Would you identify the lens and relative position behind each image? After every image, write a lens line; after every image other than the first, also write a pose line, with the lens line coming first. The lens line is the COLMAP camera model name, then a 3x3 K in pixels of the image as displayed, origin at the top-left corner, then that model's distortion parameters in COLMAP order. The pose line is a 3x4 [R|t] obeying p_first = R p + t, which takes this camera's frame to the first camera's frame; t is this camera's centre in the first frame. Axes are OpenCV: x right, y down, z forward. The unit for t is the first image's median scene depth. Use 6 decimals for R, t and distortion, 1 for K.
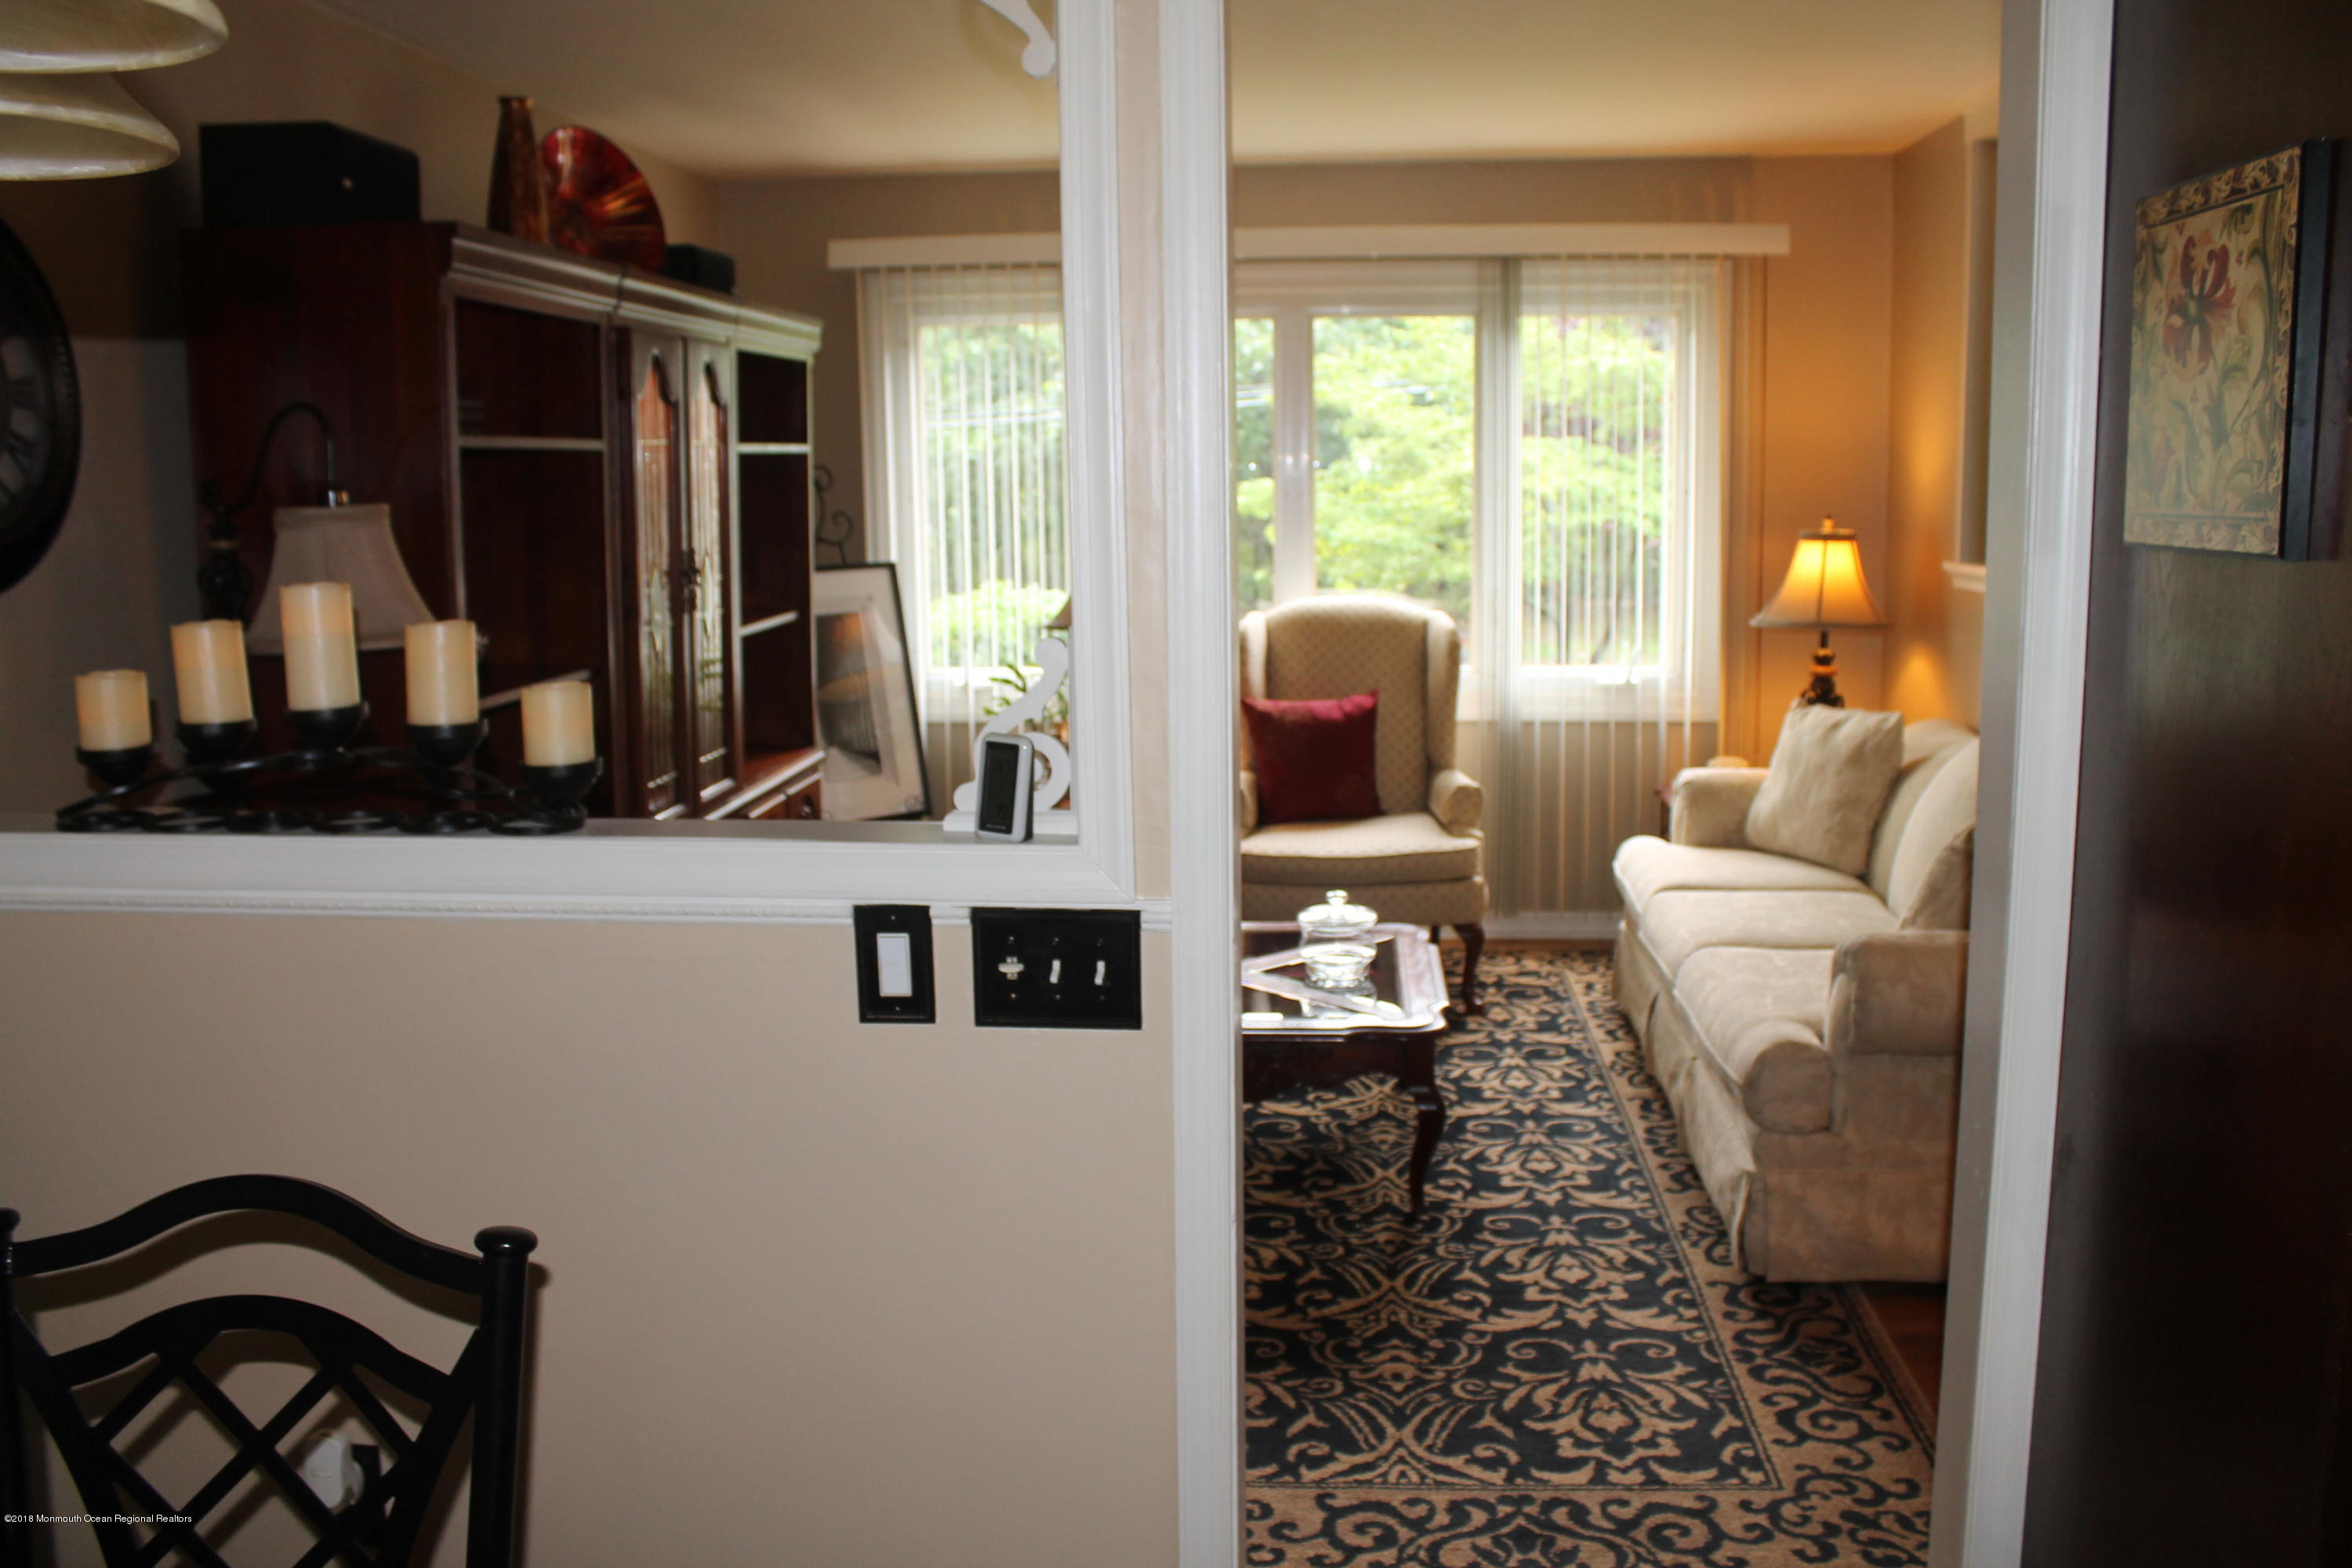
lens RADIAL K [[1979.6, 0, 1168.7], [0, 1979.6, 781.7], [0, 0, 1]] dist [-0.168844, 0.148356]
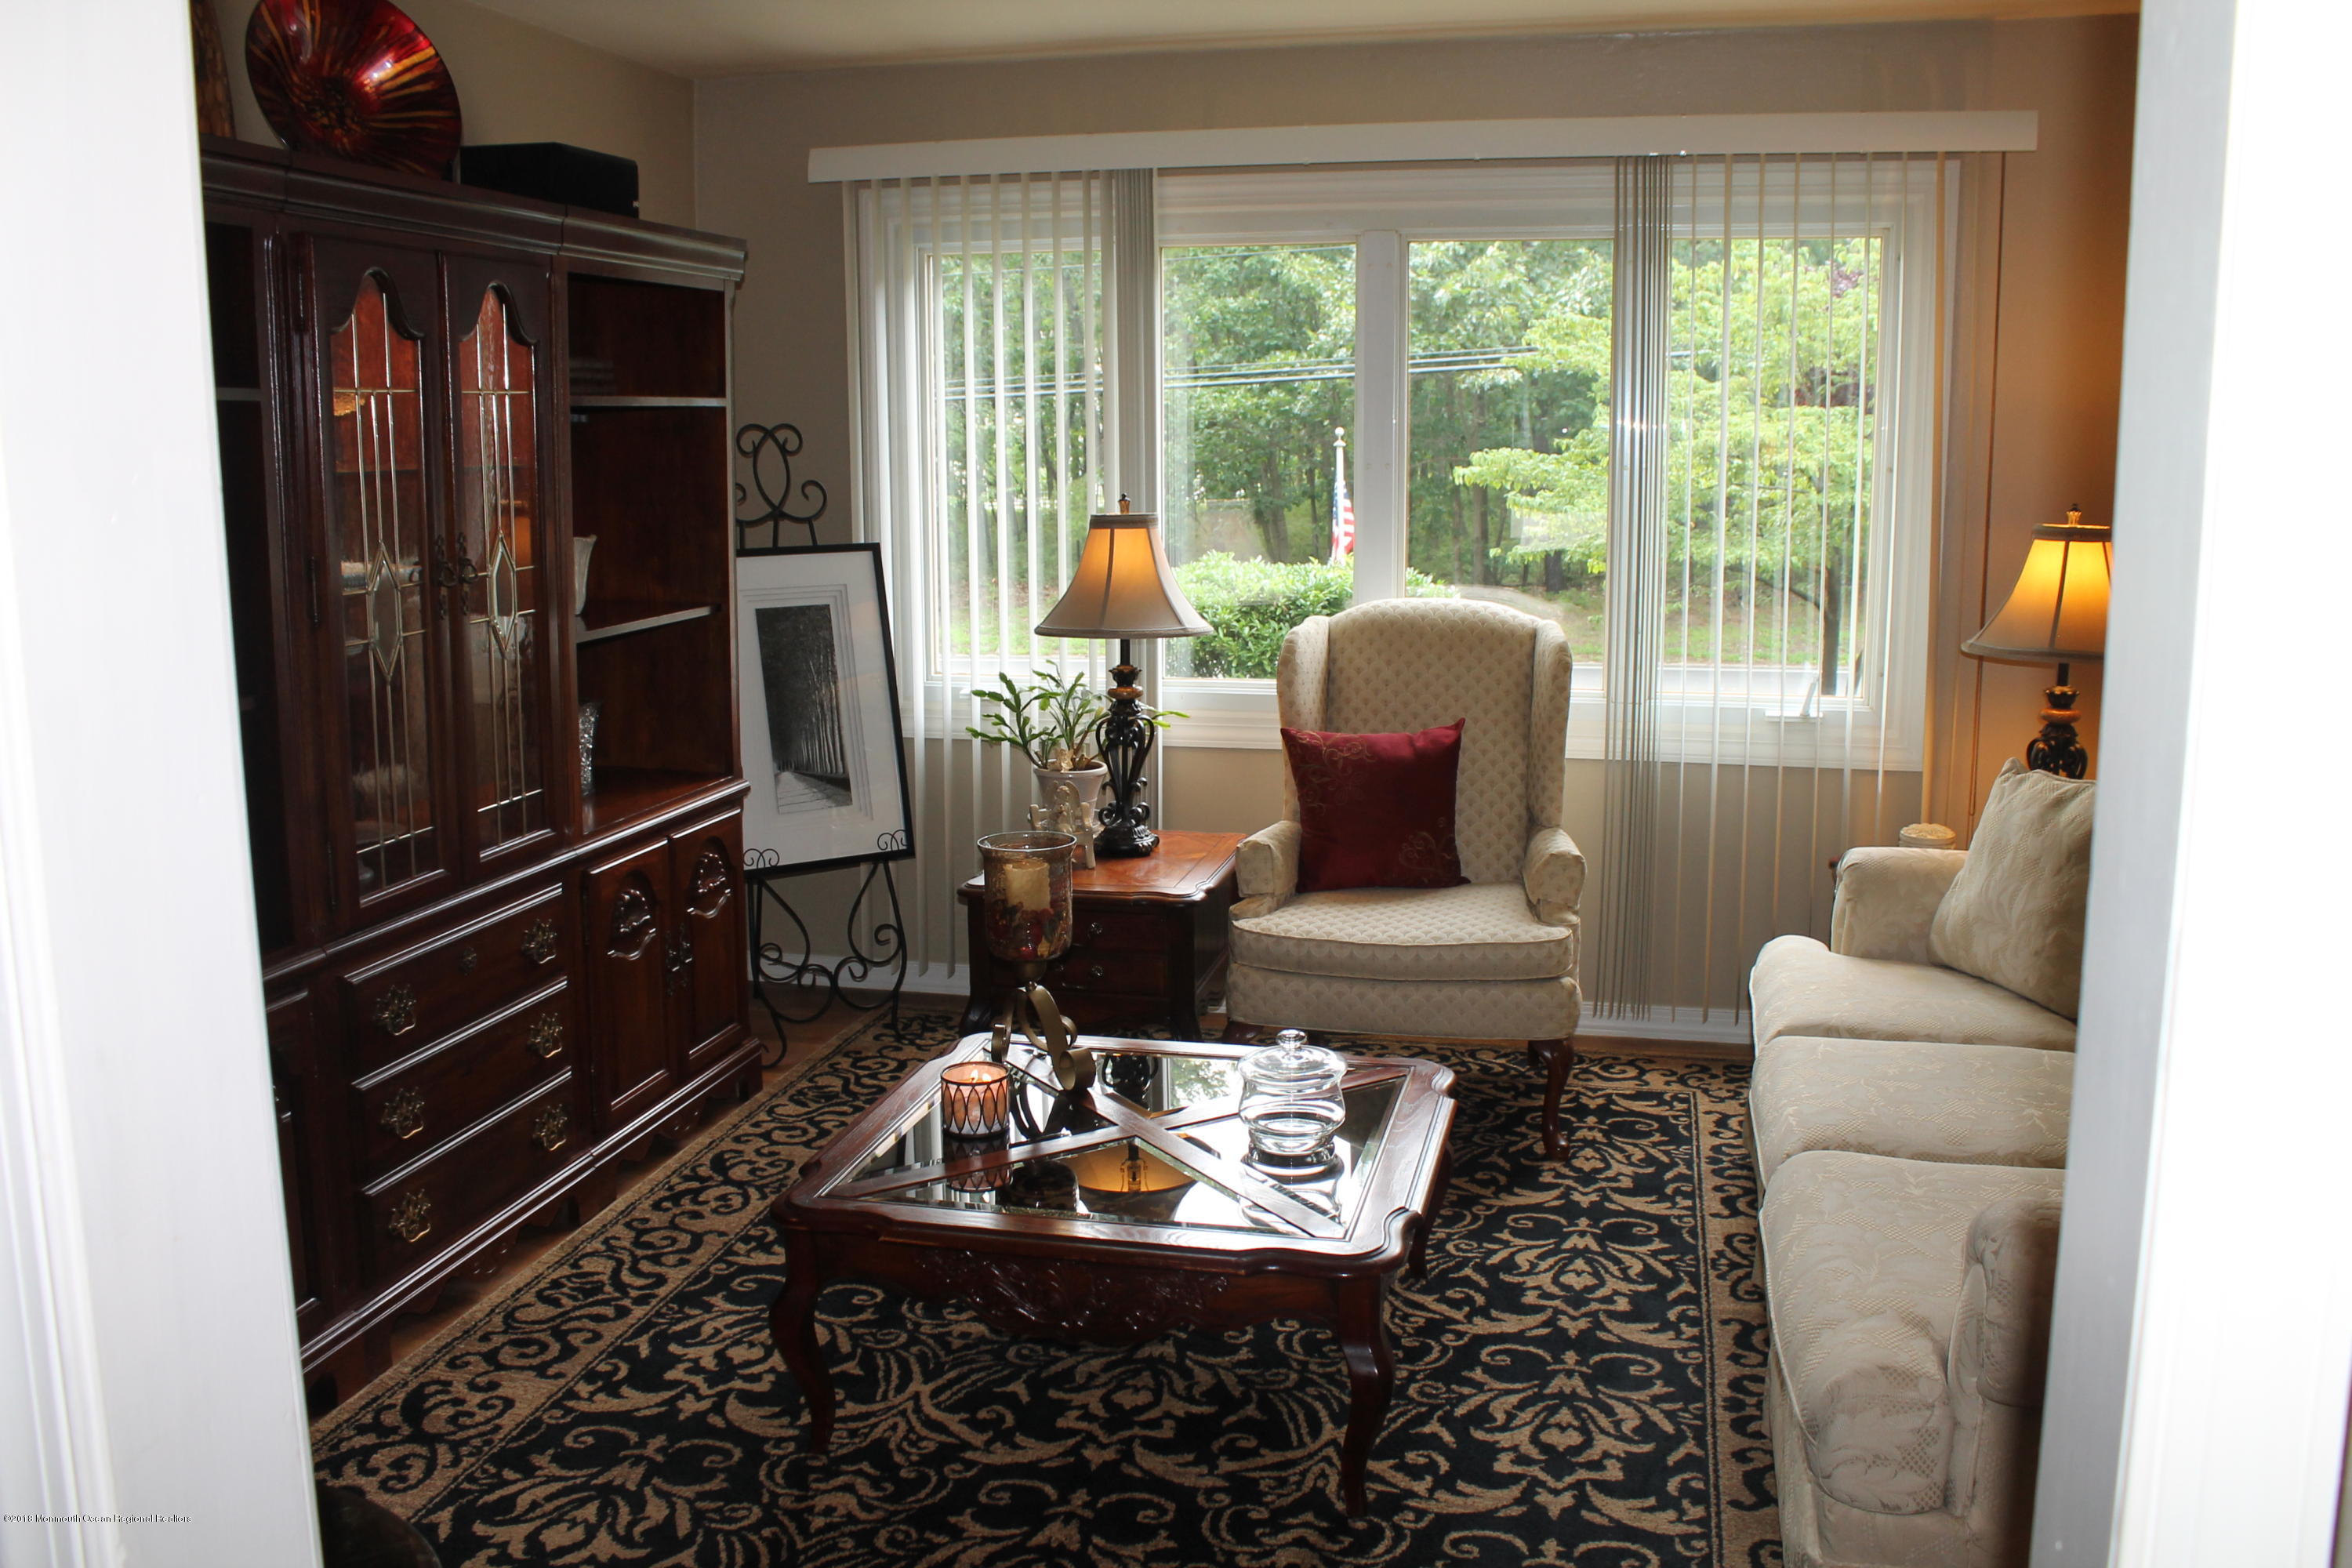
lens RADIAL K [[1979.6, 0, 1168.7], [0, 1979.6, 781.7], [0, 0, 1]] dist [-0.168844, 0.148356]
pose [[0.988226, 0.033513, -0.149283, 0.120314], [-0.030672, 0.999303, 0.021294, -0.039461], [0.149893, -0.016465, 0.988565, 0.245778]]
